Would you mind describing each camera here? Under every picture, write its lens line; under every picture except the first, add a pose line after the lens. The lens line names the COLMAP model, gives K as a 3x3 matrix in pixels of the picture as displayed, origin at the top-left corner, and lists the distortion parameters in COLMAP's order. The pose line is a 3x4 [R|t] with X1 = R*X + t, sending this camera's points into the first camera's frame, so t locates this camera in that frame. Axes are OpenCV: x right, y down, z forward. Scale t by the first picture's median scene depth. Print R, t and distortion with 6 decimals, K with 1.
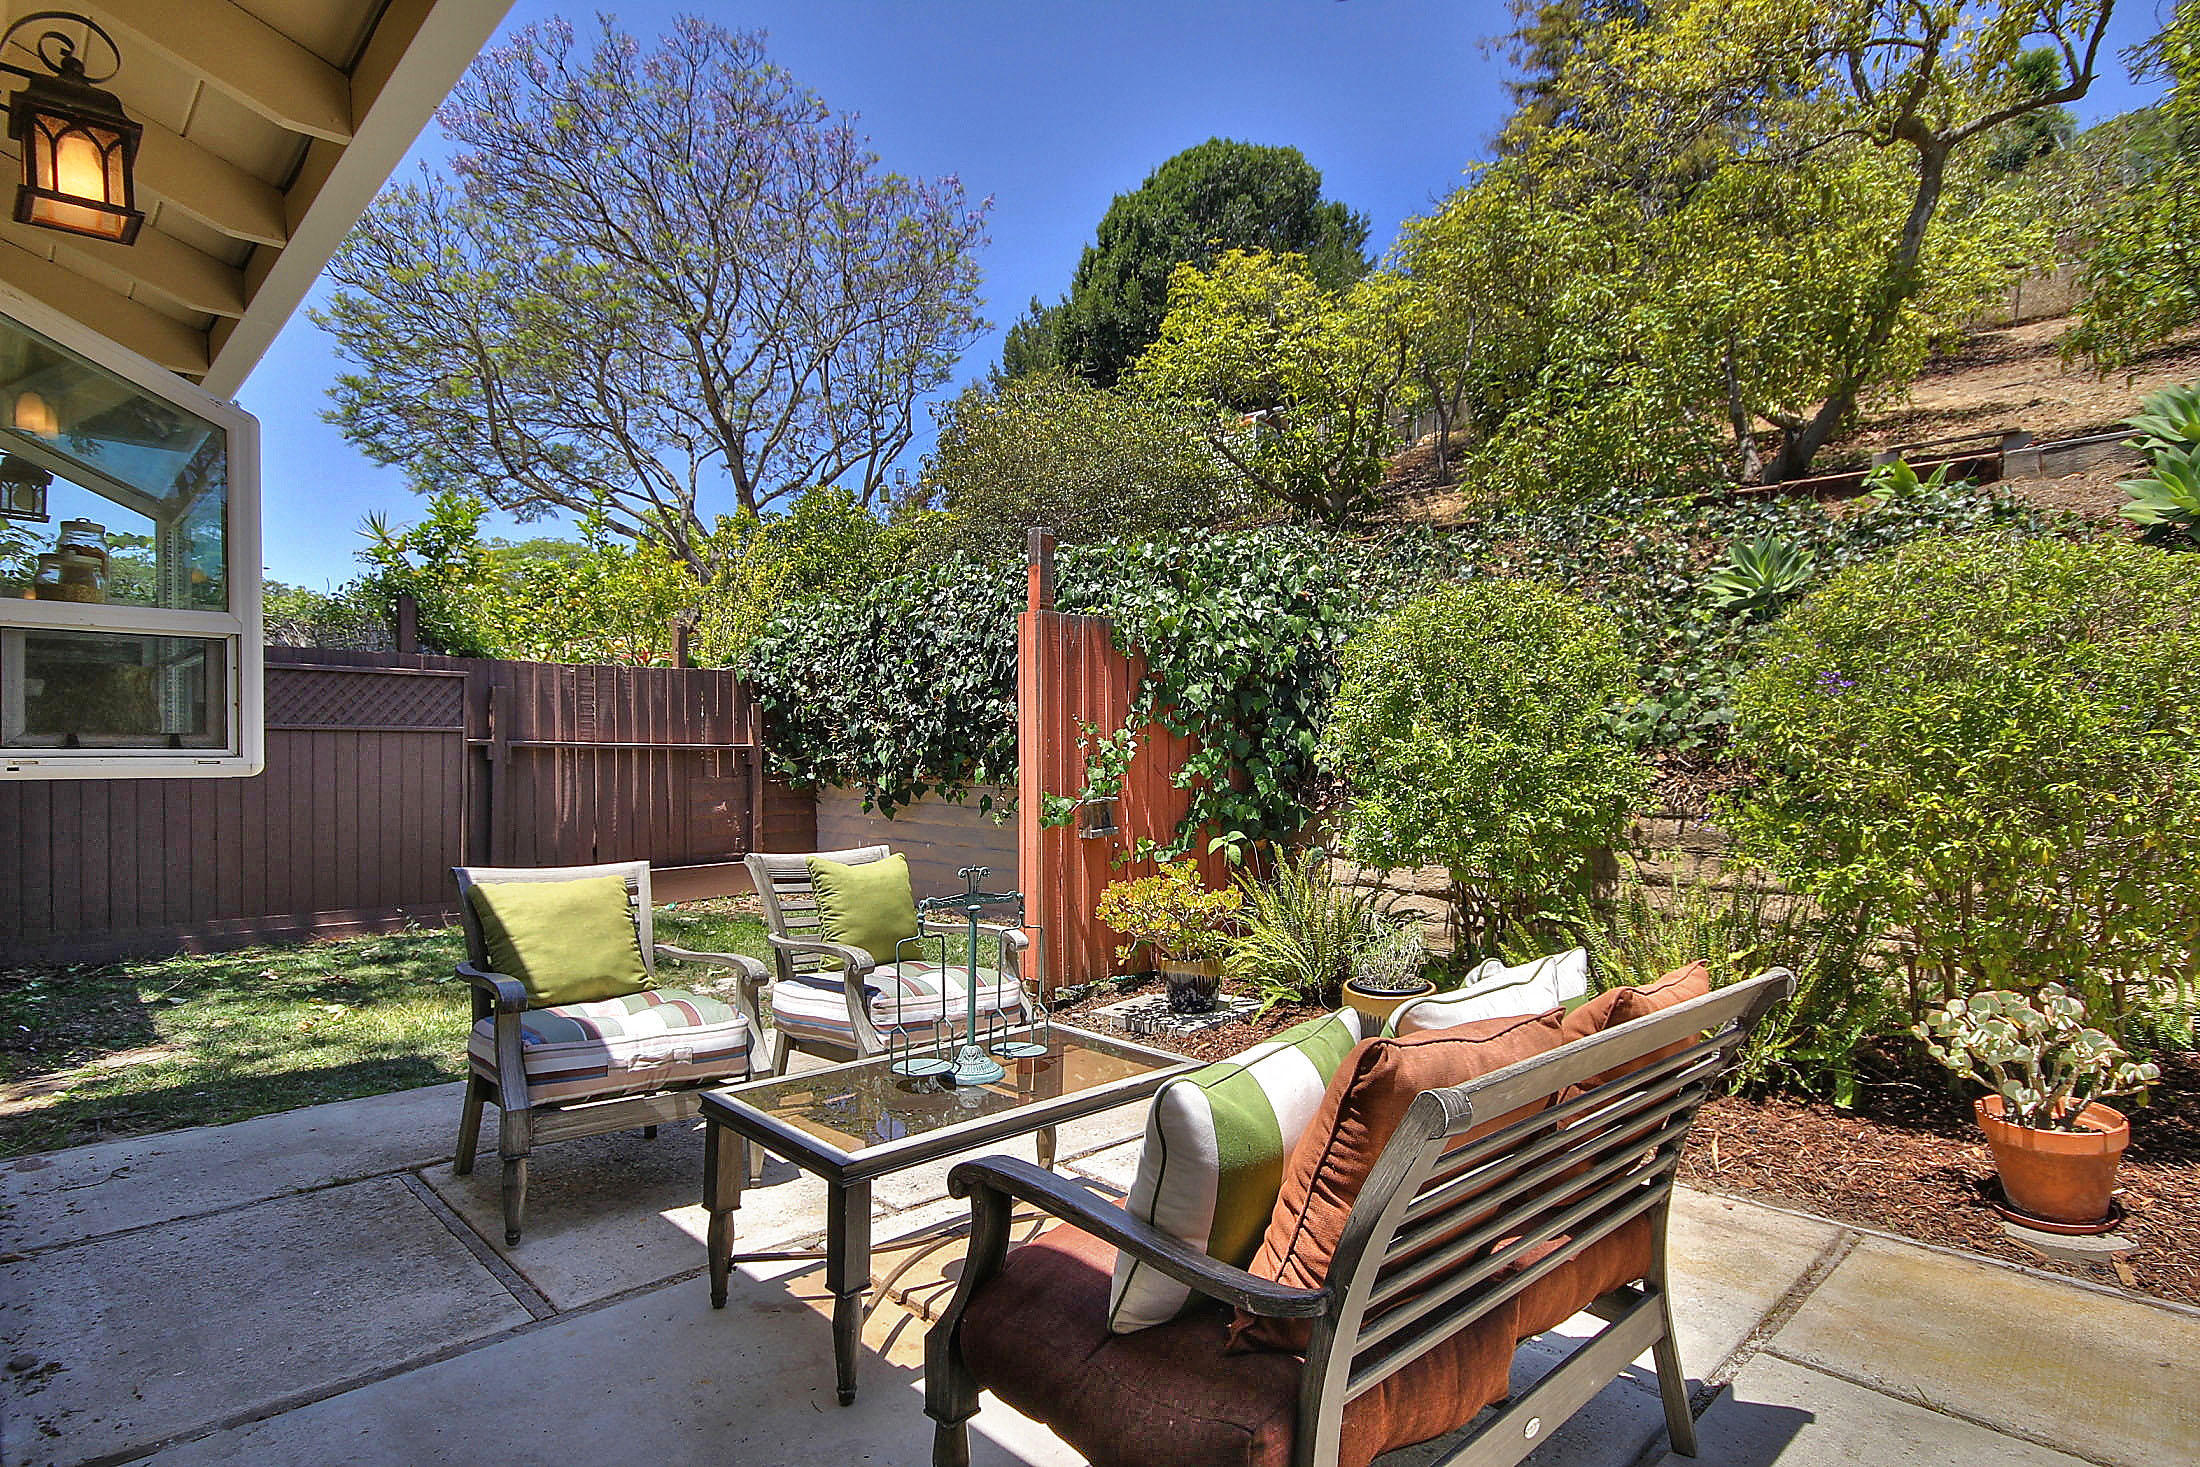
lens RADIAL K [[1136.3, 0, 1103.6], [0, 1136.3, 751.8], [0, 0, 1]] dist [0.003320, -0.003503]
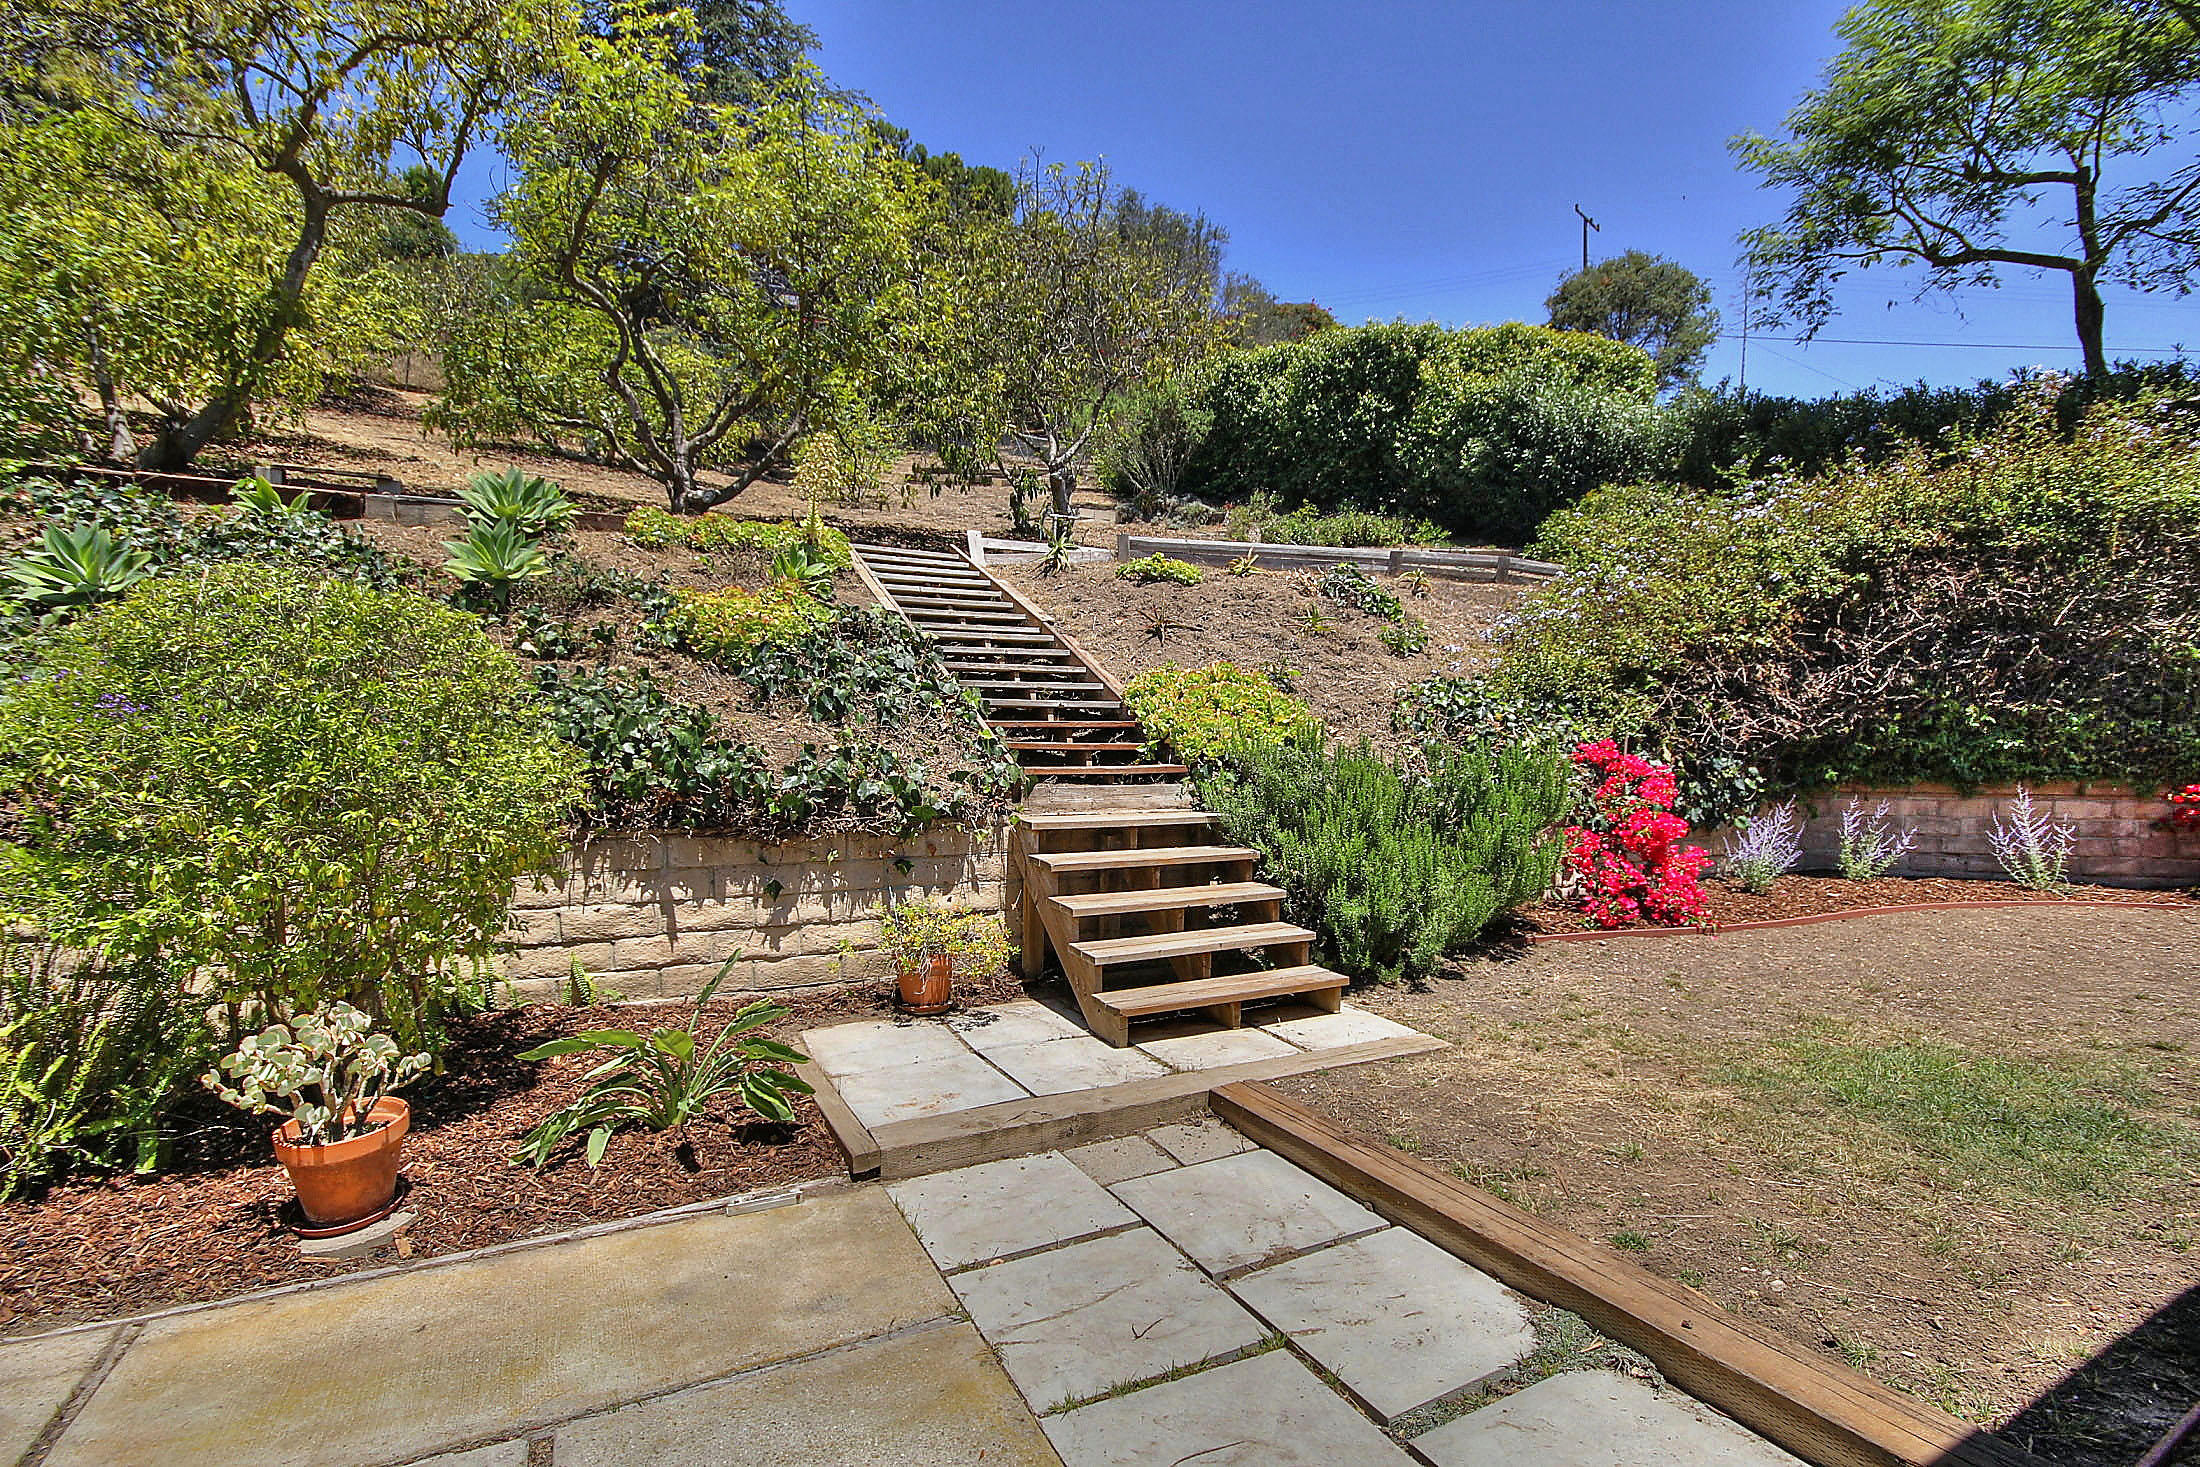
lens RADIAL K [[1016.4, 0, 1104.6], [0, 1016.4, 763.8], [0, 0, 1]] dist [-0.001920, -0.006443]
pose [[0.289767, -0.016864, 0.956949, 0.108058], [0.004622, 0.999858, 0.016220, -0.025242], [-0.957086, -0.000277, 0.289804, 0.029918]]
